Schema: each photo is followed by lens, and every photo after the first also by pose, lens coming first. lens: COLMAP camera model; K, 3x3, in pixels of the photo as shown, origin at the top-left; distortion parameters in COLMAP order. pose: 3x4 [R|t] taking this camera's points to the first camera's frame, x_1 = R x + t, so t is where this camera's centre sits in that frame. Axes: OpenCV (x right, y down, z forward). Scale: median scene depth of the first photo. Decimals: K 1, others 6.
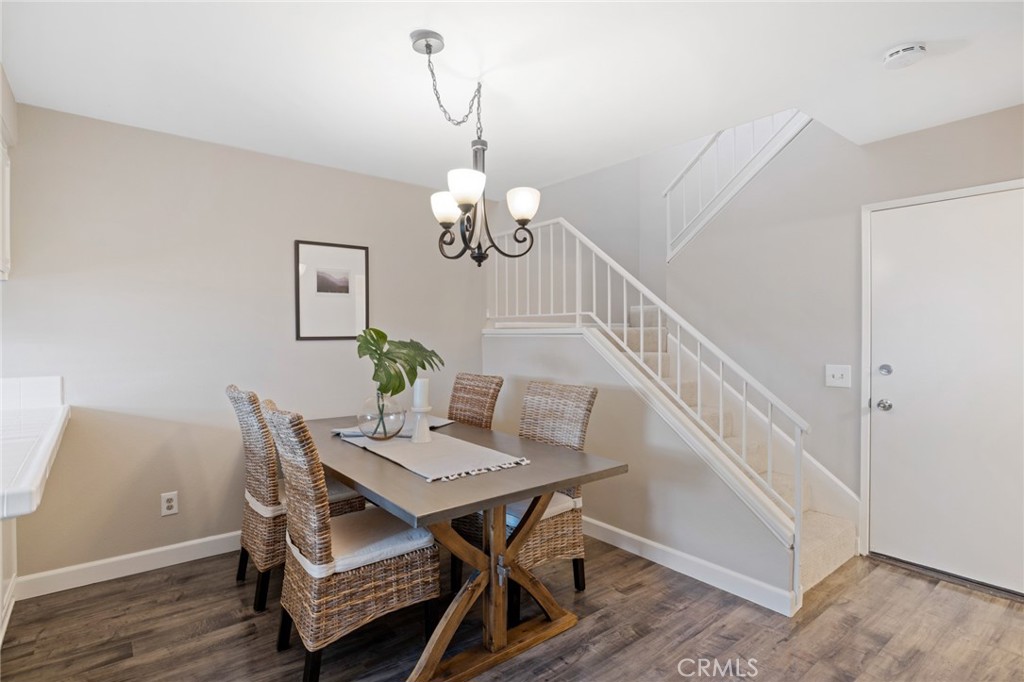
lens RADIAL K [[516.8, 0, 512.0], [0, 516.8, 341.0], [0, 0, 1]] dist [-0.000722, -0.000065]
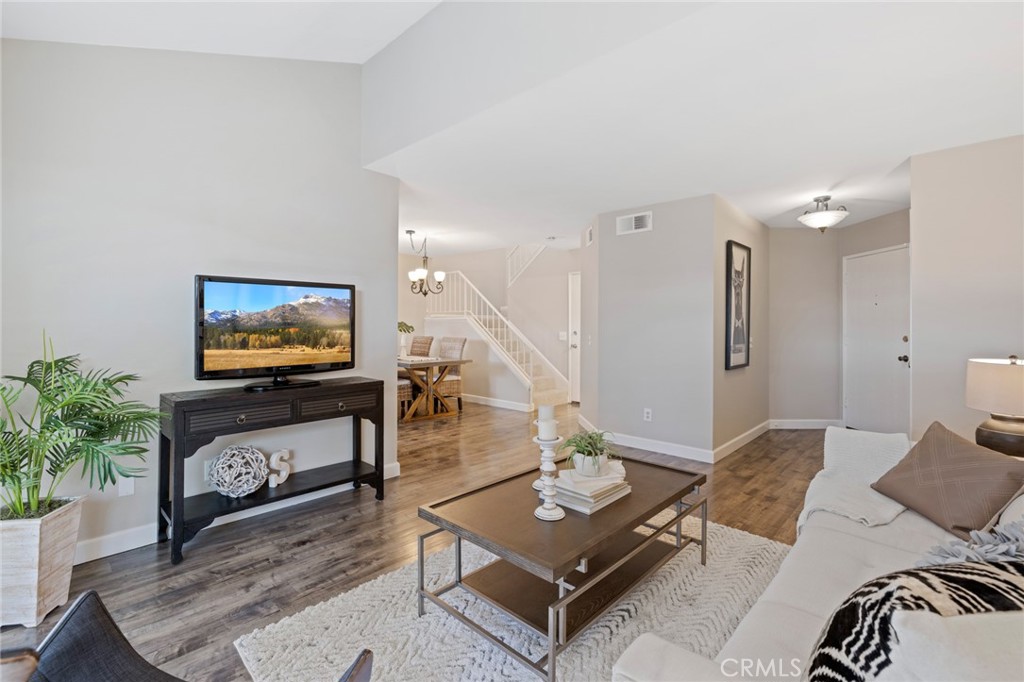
lens RADIAL K [[459.0, 0, 512.0], [0, 459.0, 341.0], [0, 0, 1]] dist [0.002680, 0.000267]
pose [[0.989422, 0.002546, 0.145040, 0.052564], [-0.006053, 0.999700, 0.023743, 0.051526], [-0.144936, -0.024370, 0.989141, -1.755147]]
